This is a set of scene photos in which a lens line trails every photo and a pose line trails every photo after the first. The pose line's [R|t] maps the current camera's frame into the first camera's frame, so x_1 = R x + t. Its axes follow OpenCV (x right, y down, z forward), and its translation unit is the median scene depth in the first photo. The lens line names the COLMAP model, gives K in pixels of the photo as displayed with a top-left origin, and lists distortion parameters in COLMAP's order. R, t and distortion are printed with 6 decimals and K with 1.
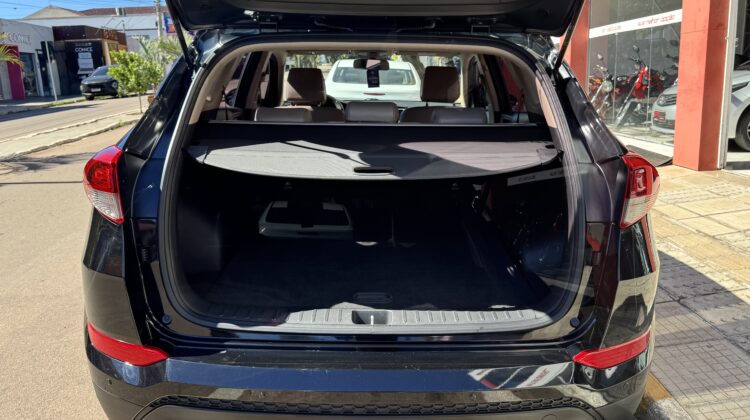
lens RADIAL K [[573.7, 0, 372.8], [0, 573.7, 209.2], [0, 0, 1]] dist [0.001075, -0.038826]
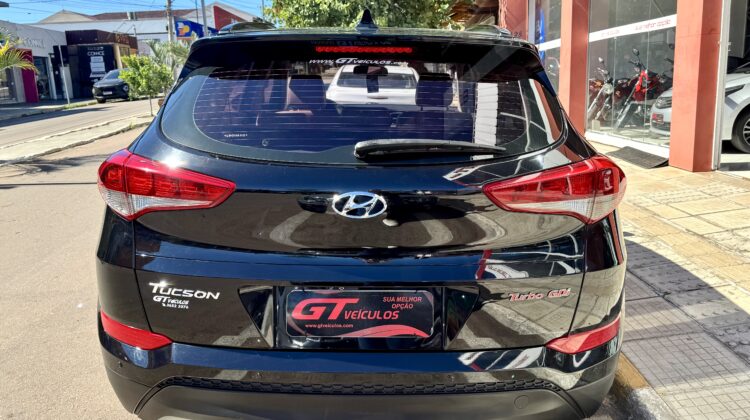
lens RADIAL K [[573.7, 0, 375.3], [0, 573.7, 206.6], [0, 0, 1]] dist [0.001075, -0.038826]
pose [[0.999924, 0.000308, -0.012321, 0.034545], [-0.000397, 0.999974, -0.007251, 0.006601], [0.012319, 0.007256, 0.999898, -0.077573]]
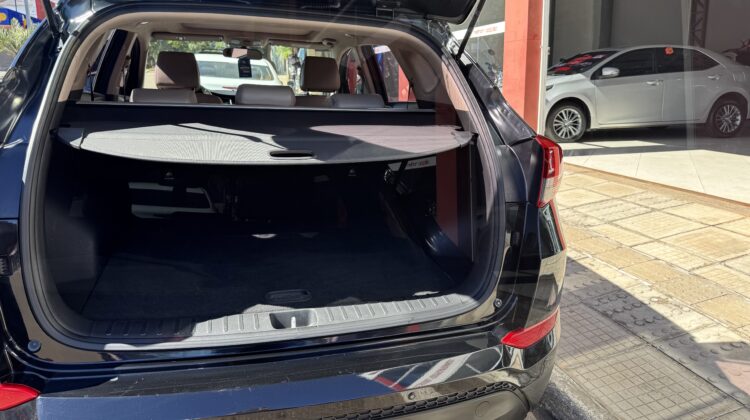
lens RADIAL K [[524.7, 0, 371.0], [0, 524.7, 177.6], [0, 0, 1]] dist [-0.009489, -0.024547]
pose [[0.958155, -0.023173, 0.285312, -0.097735], [0.035215, 0.998689, -0.037149, 0.003167], [-0.284077, 0.045642, 0.957715, 0.151125]]
